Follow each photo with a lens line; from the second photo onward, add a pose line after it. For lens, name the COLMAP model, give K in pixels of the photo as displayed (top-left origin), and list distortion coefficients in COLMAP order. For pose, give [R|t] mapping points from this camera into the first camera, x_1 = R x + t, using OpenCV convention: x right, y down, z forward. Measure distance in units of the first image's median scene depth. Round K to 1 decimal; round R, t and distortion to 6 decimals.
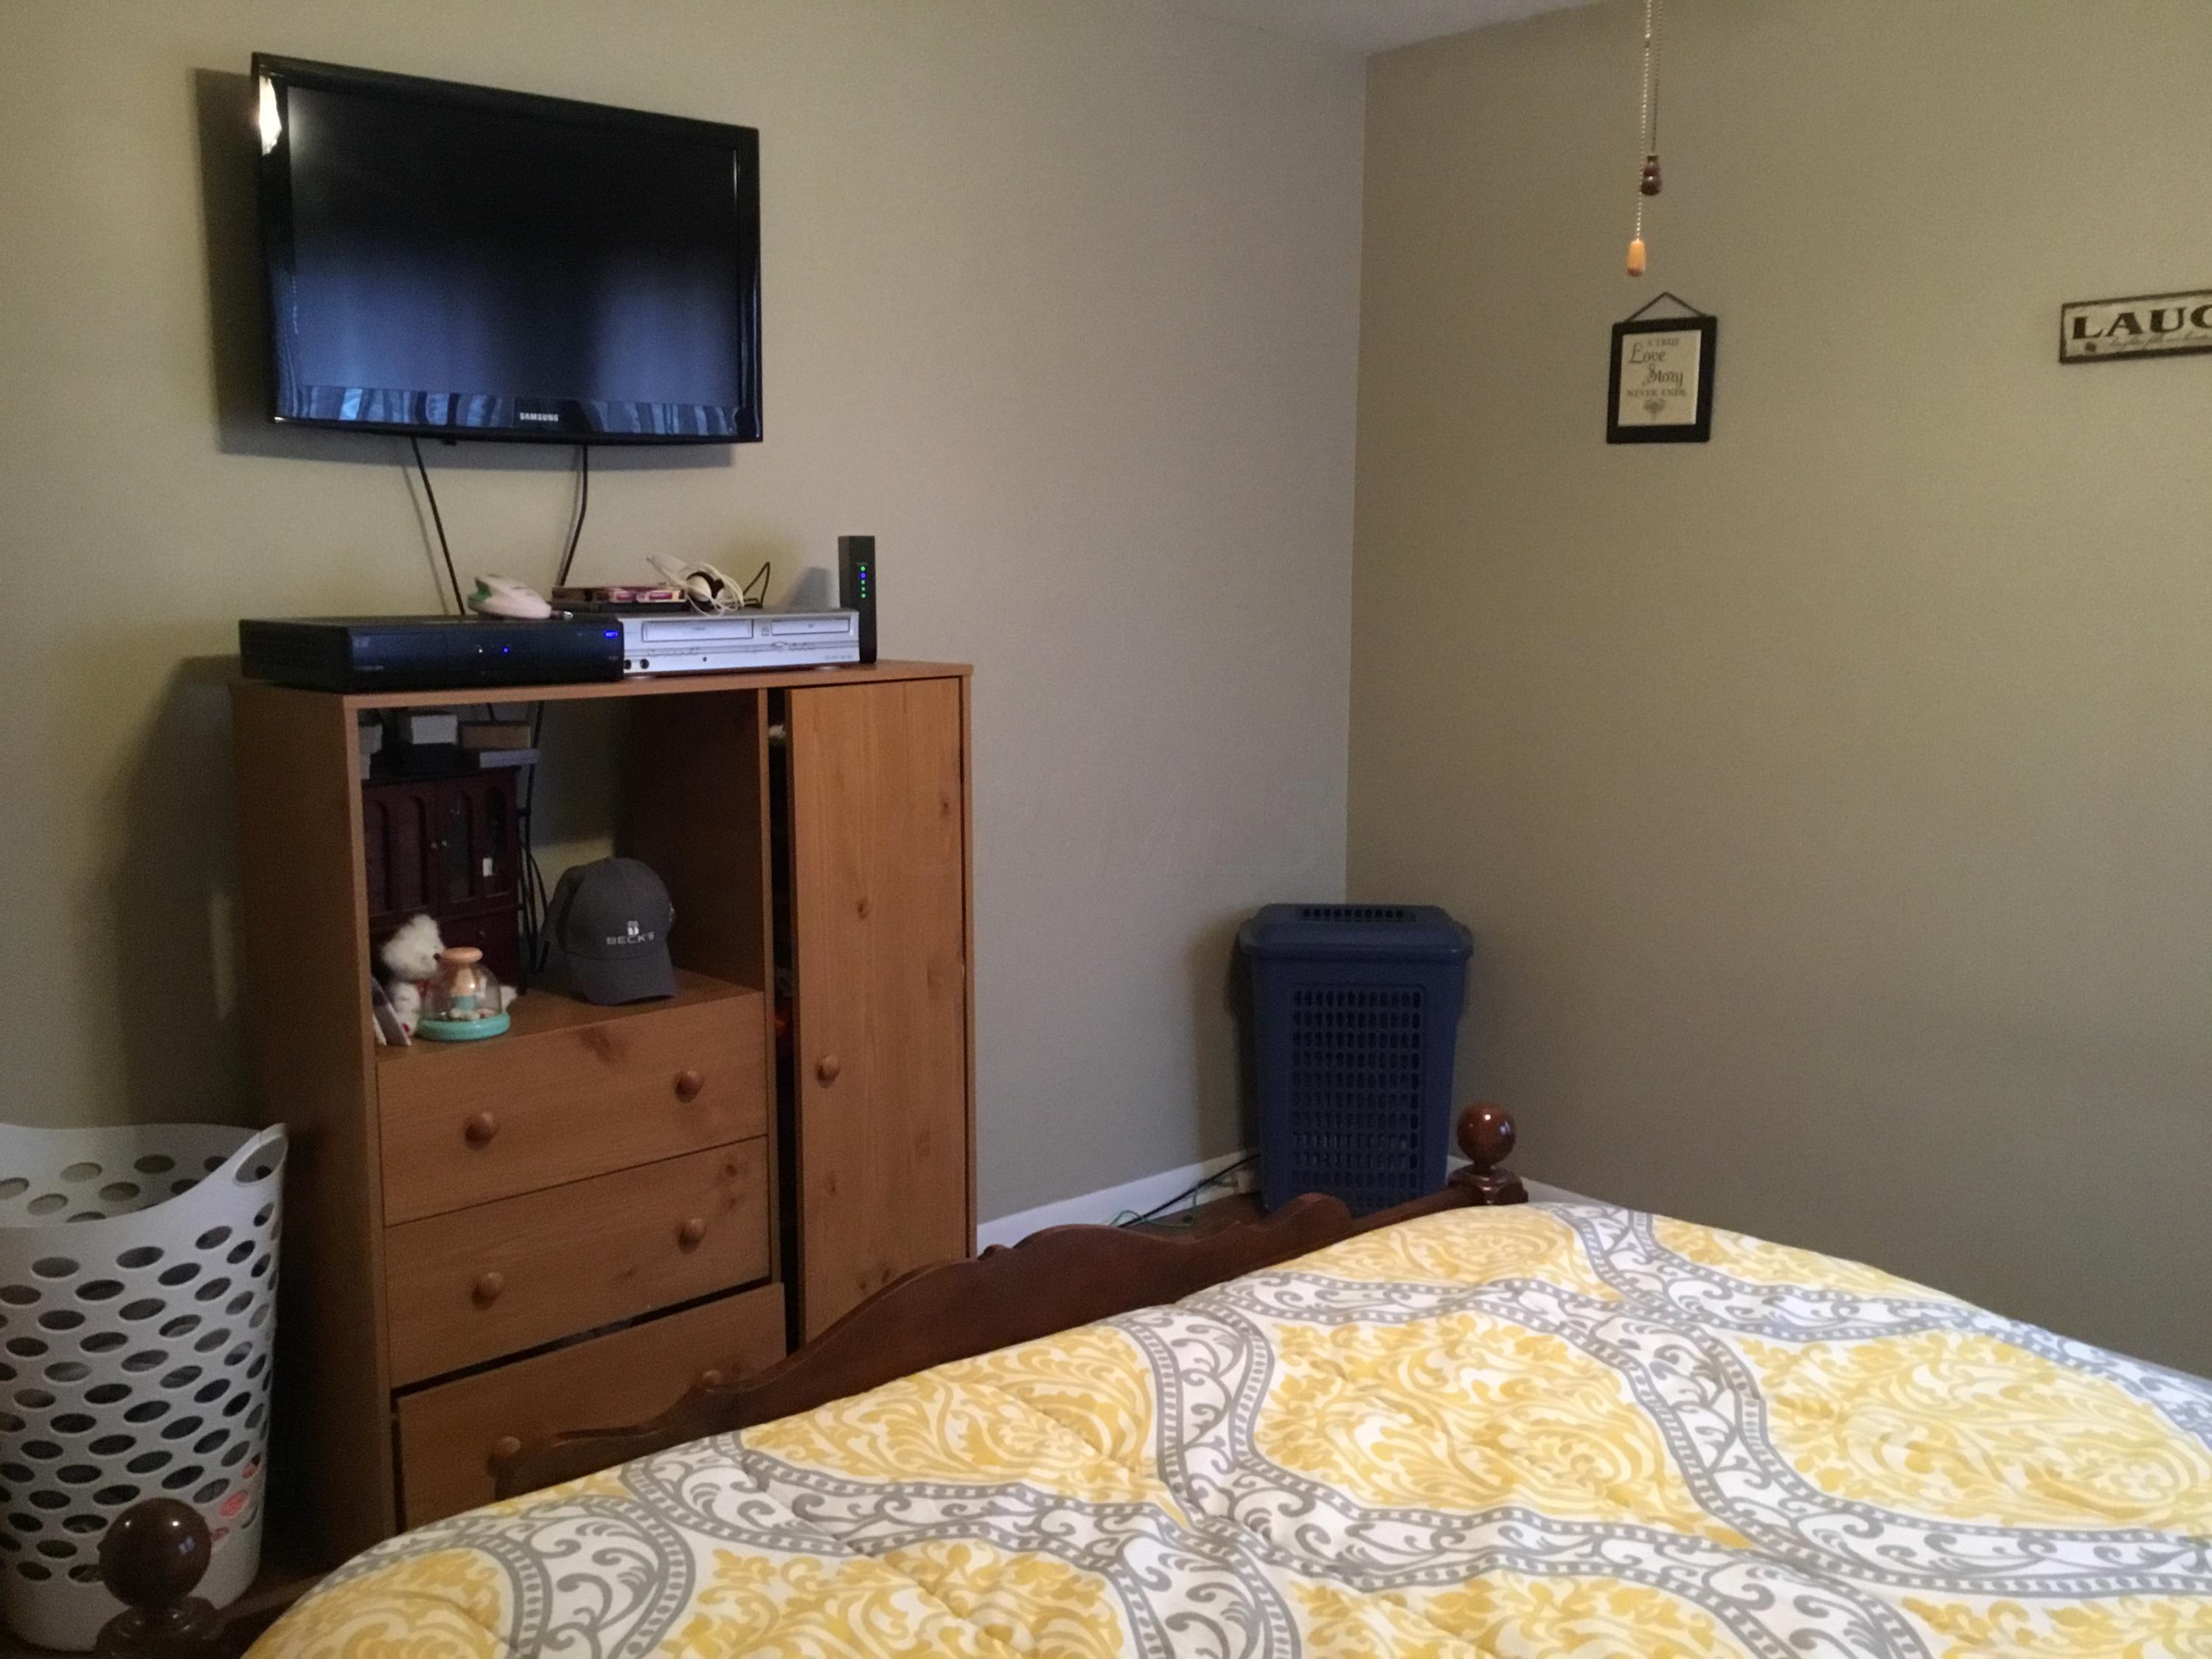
lens RADIAL K [[2007.8, 0, 1100.5], [0, 2007.8, 836.1], [0, 0, 1]] dist [0.134464, -0.291518]
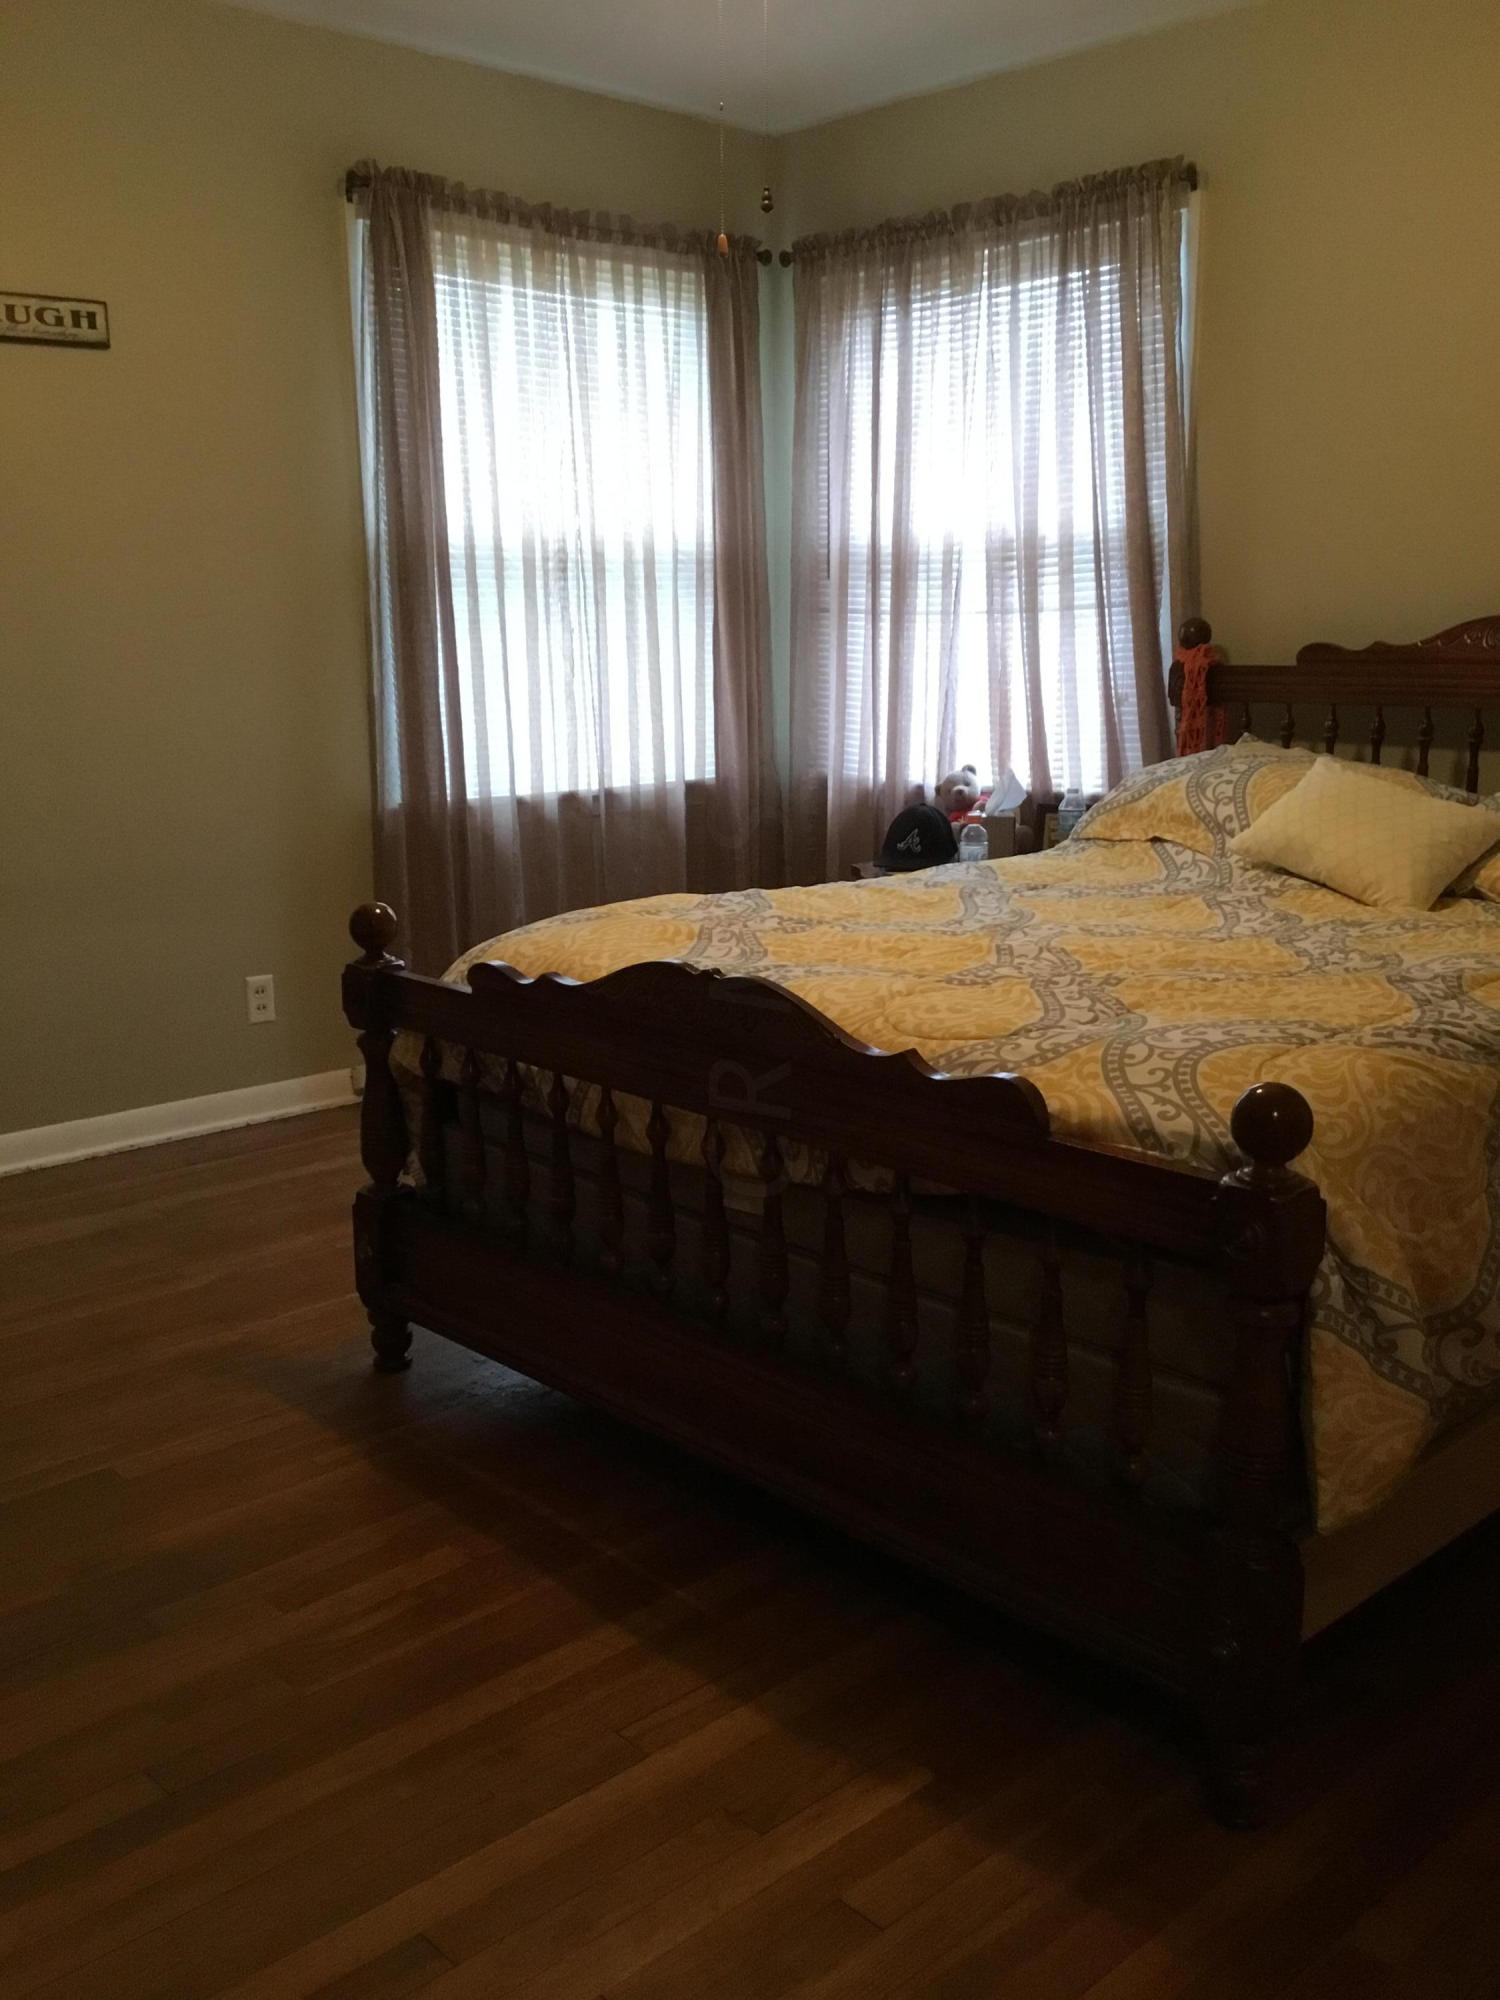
lens RADIAL K [[1815.4, 0, 750.8], [0, 1815.4, 999.3], [0, 0, 1]] dist [0.134464, -0.291518]
pose [[-0.039673, -0.206115, 0.977723, -0.783082], [0.153631, 0.965600, 0.209793, -0.008192], [-0.987332, 0.158532, -0.006643, 0.665920]]
